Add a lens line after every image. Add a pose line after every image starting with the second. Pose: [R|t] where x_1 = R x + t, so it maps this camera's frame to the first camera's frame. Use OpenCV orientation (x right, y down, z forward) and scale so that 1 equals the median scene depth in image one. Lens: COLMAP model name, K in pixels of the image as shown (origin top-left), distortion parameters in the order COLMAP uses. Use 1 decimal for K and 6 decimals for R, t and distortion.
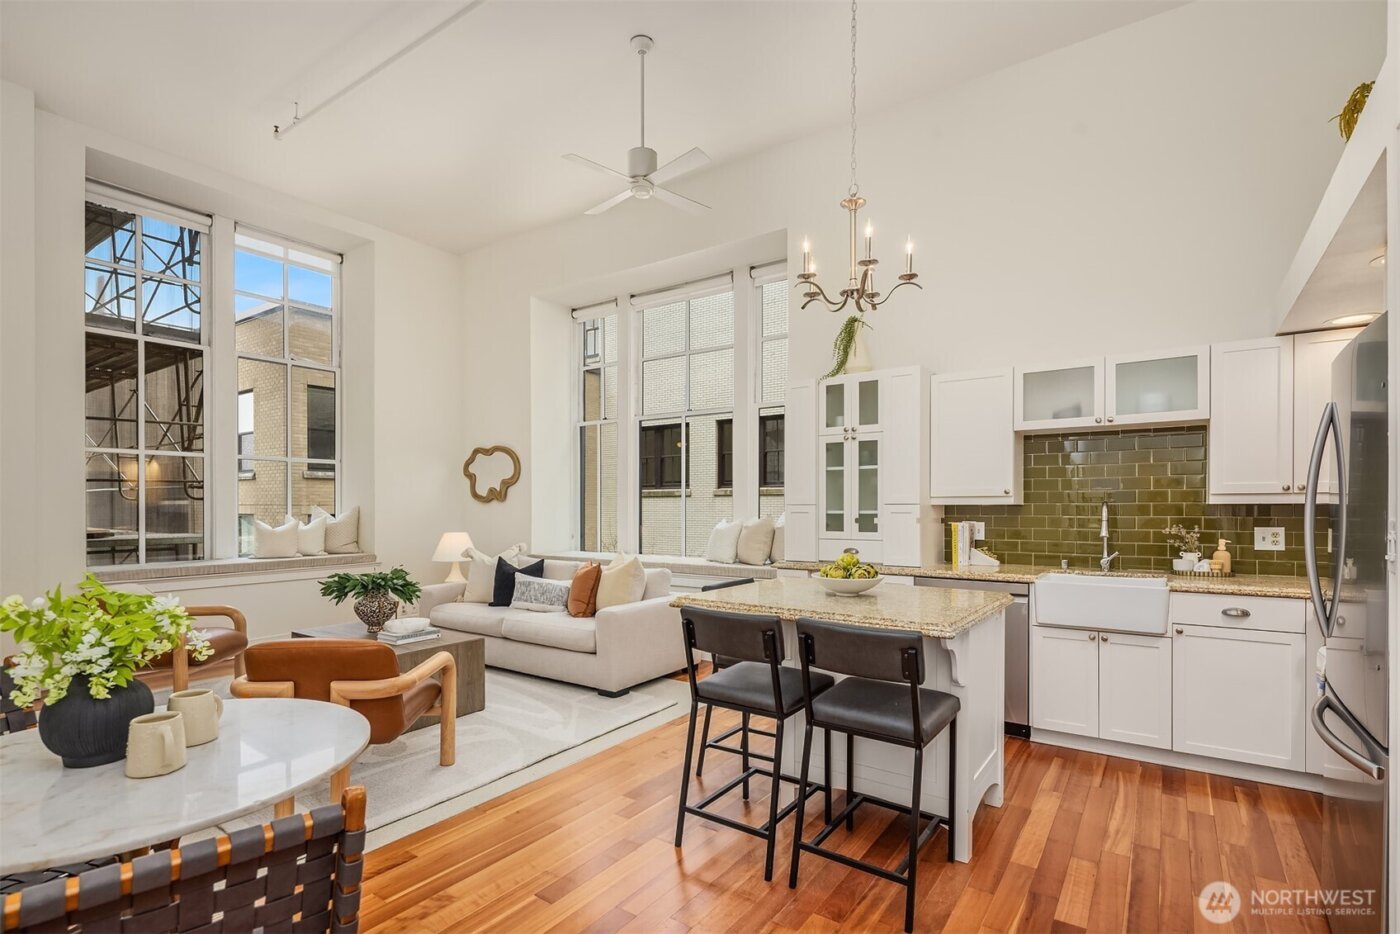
lens RADIAL K [[676.3, 0, 692.5], [0, 676.3, 513.5], [0, 0, 1]] dist [-0.001736, -0.000234]
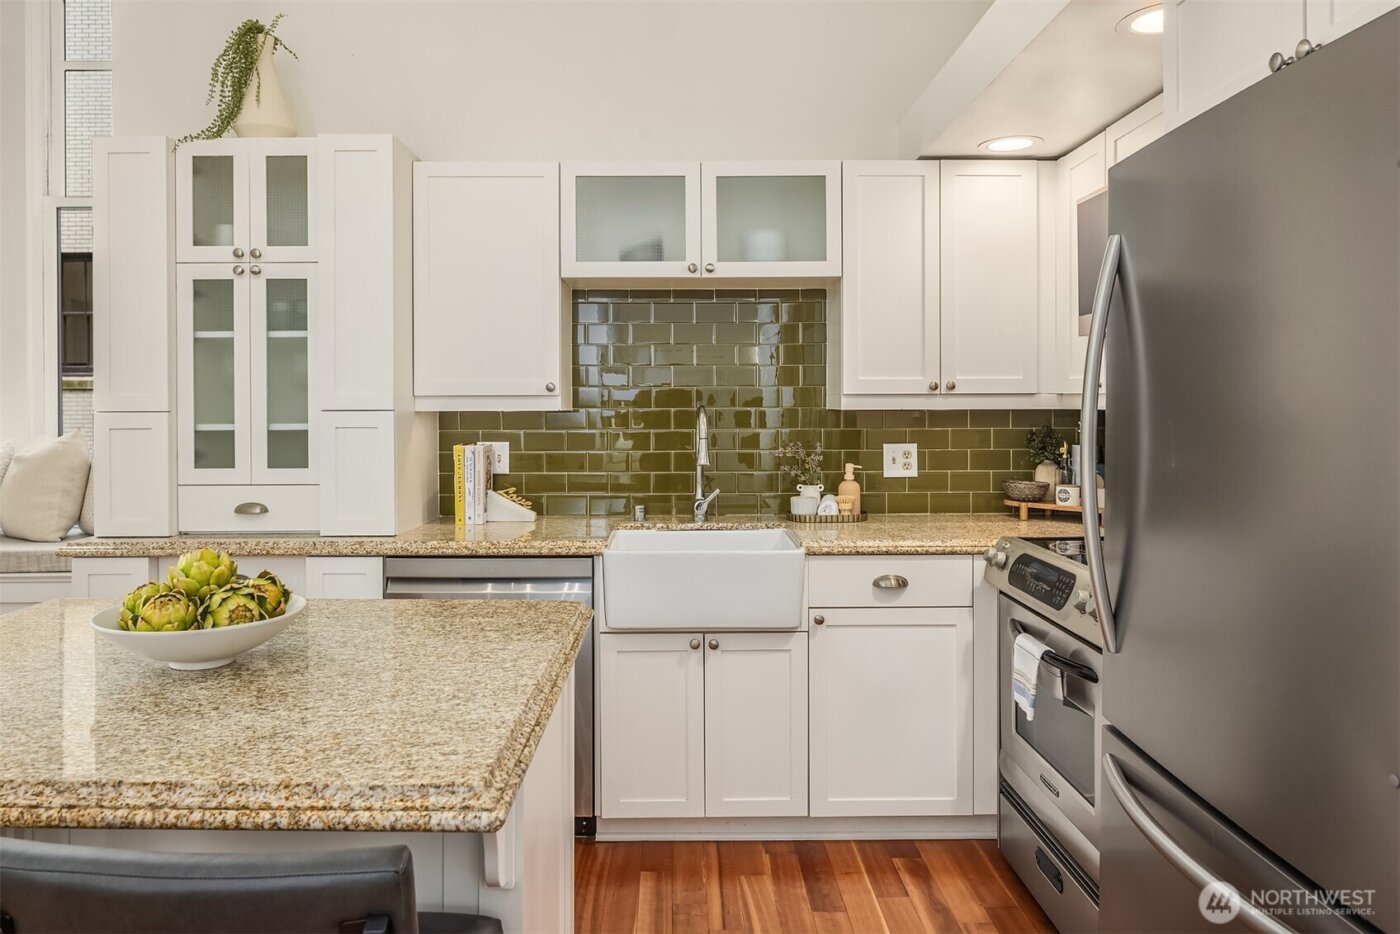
lens RADIAL K [[967.6, 0, 689.8], [0, 967.6, 414.7], [0, 0, 1]] dist [-0.015671, 0.004014]
pose [[0.811784, -0.006016, 0.583927, 0.105021], [0.007642, 0.999971, -0.000323, -0.009773], [-0.583908, 0.004724, 0.811806, 0.316307]]
